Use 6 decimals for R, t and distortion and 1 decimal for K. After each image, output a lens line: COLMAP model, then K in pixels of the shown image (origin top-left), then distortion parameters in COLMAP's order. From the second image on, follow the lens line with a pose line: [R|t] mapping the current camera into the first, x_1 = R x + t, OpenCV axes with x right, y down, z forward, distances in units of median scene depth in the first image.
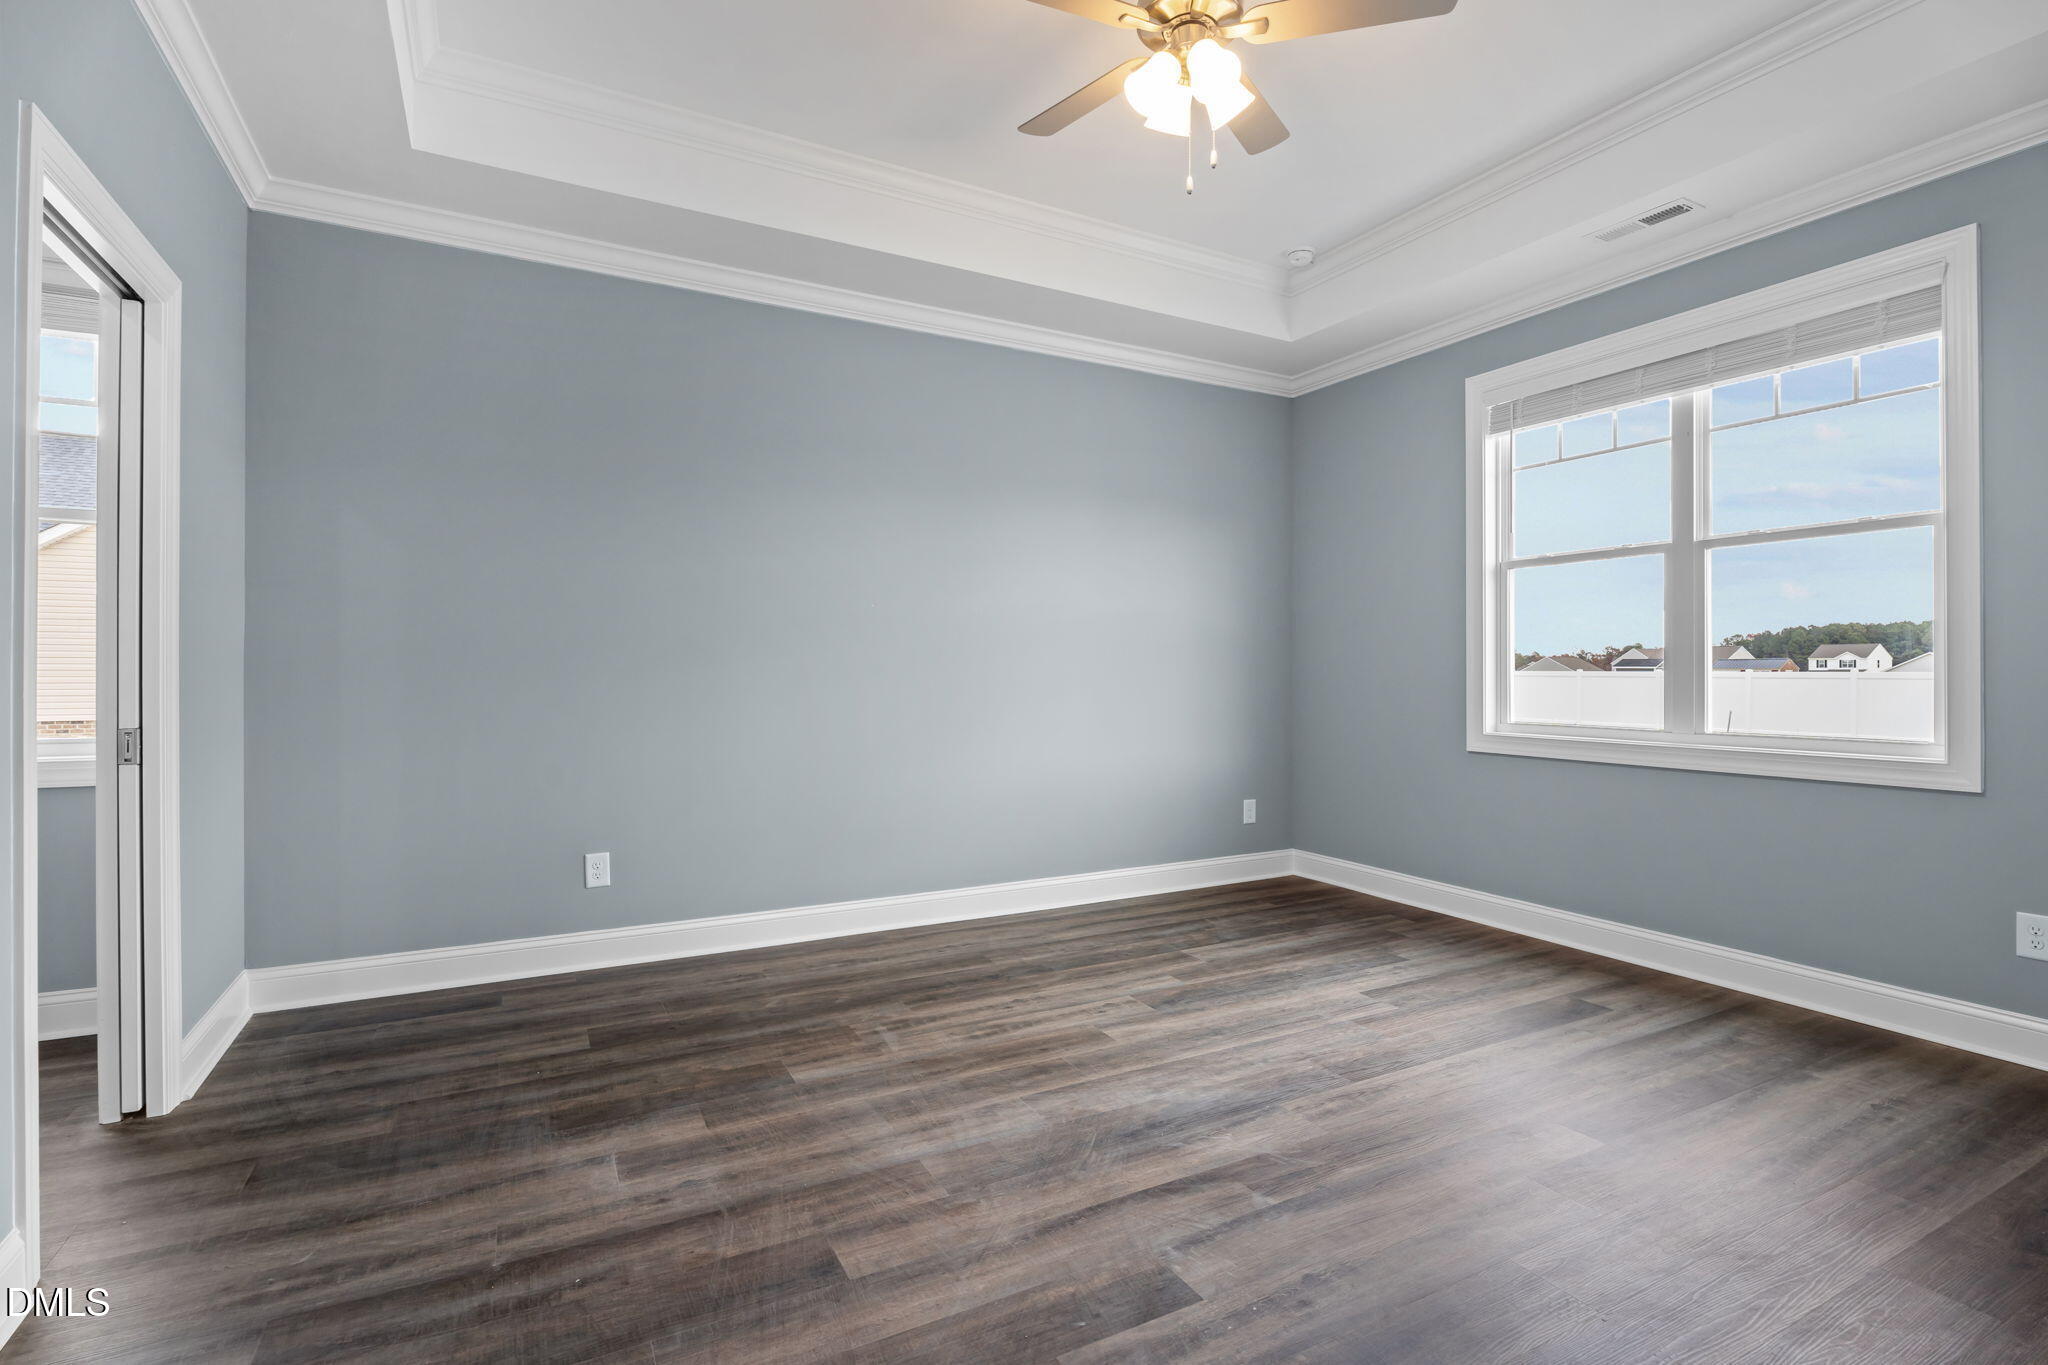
lens RADIAL K [[1005.7, 0, 1134.7], [0, 1005.7, 671.1], [0, 0, 1]] dist [0.001371, 0.000453]
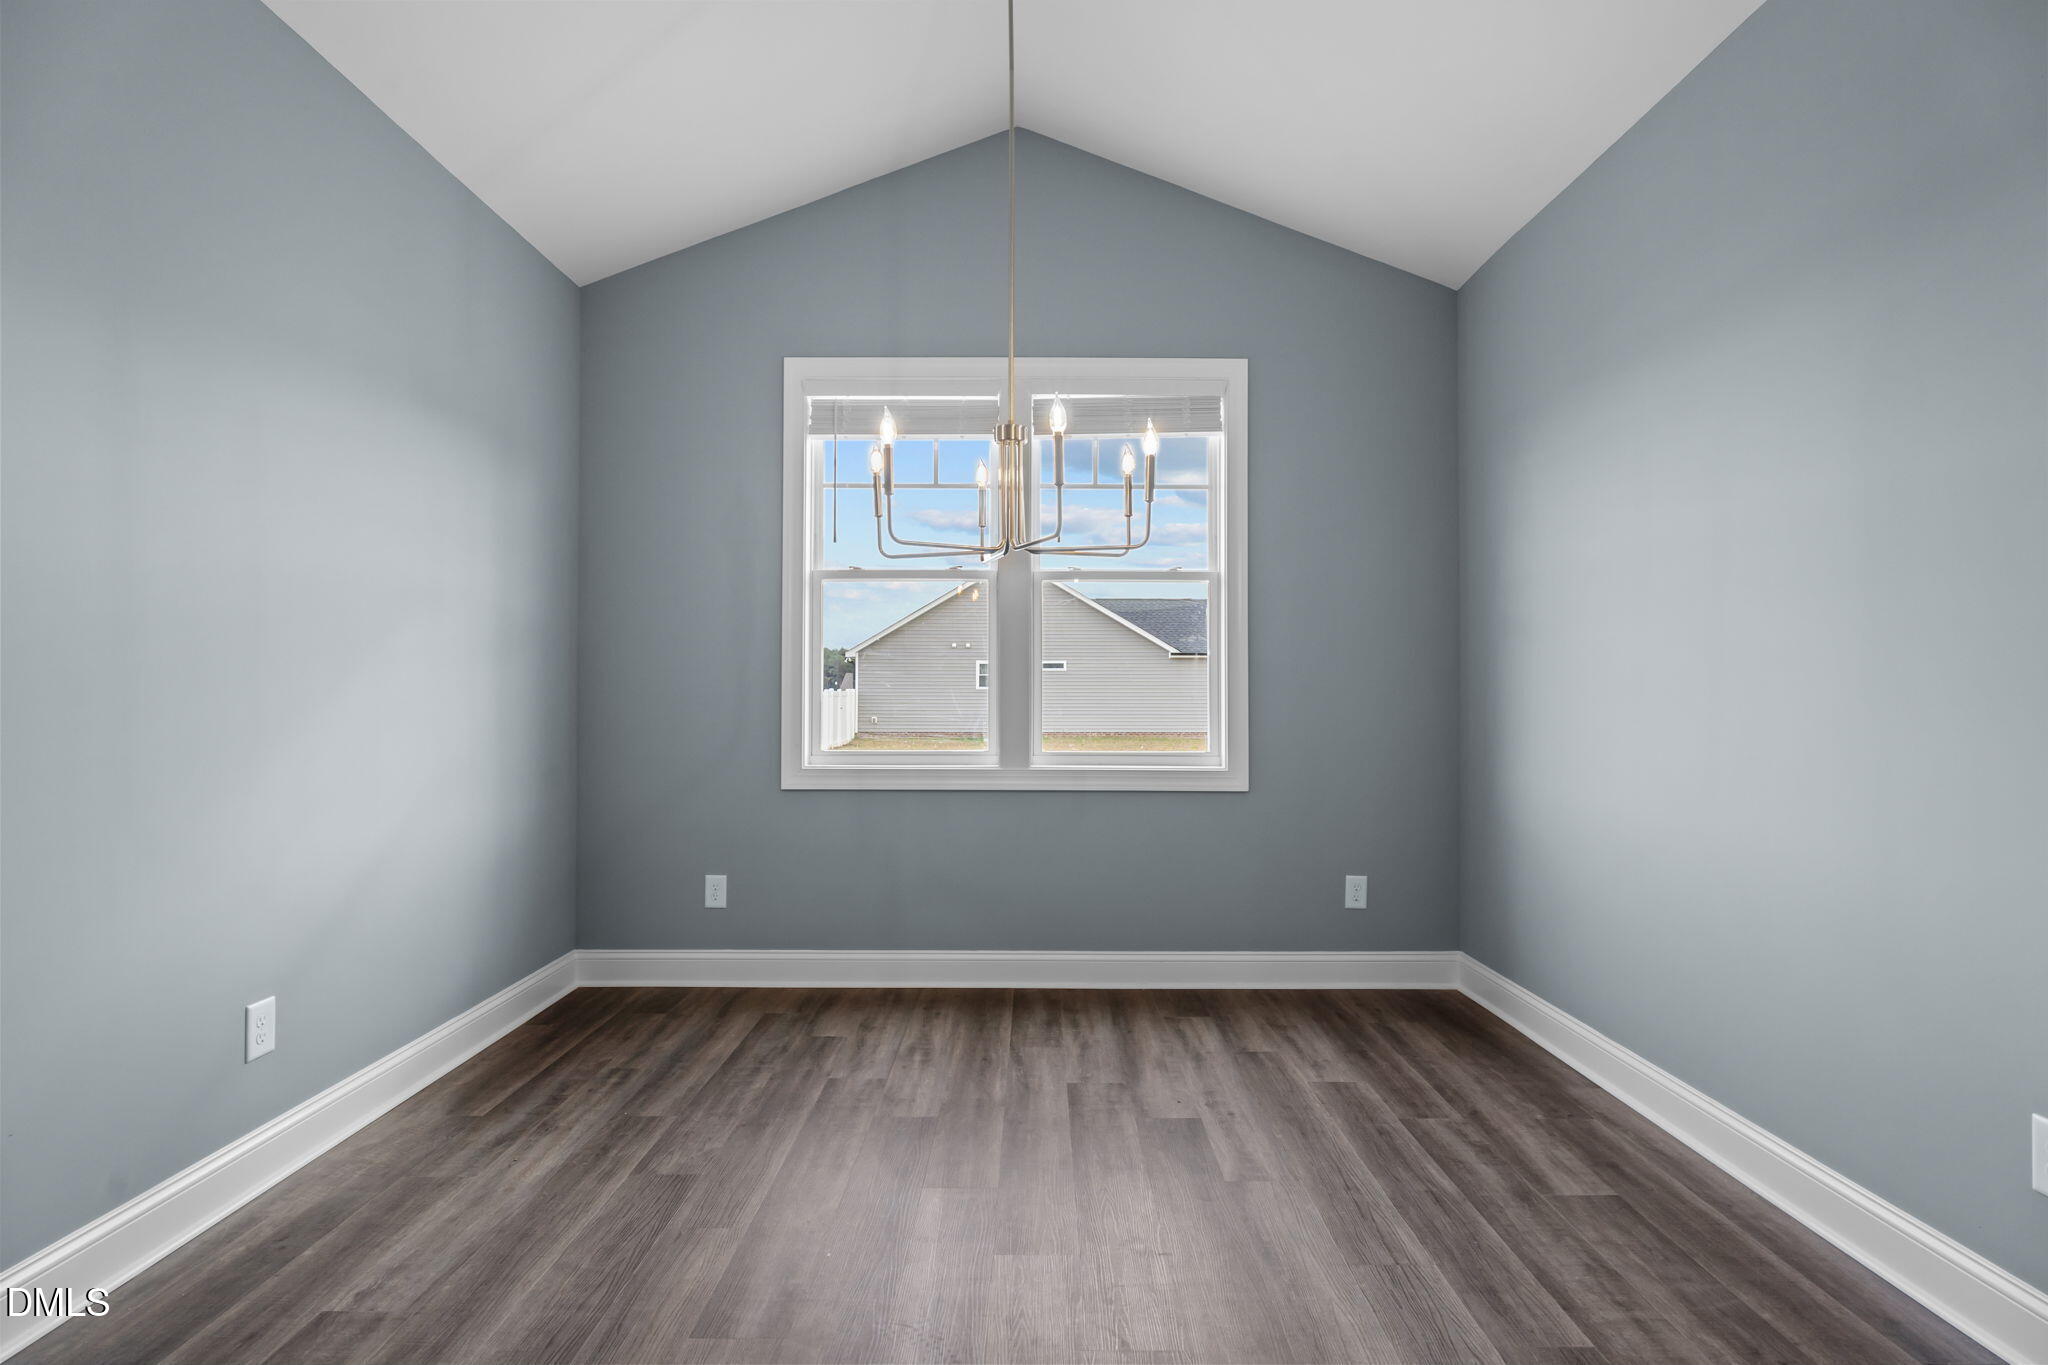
lens RADIAL K [[941.7, 0, 1025.6], [0, 941.7, 665.9], [0, 0, 1]] dist [-0.018441, 0.000917]
pose [[0.523423, 0.024827, 0.851711, -0.259304], [-0.005851, 0.999657, -0.025543, -0.005792], [-0.852053, 0.008387, 0.523389, 0.433951]]
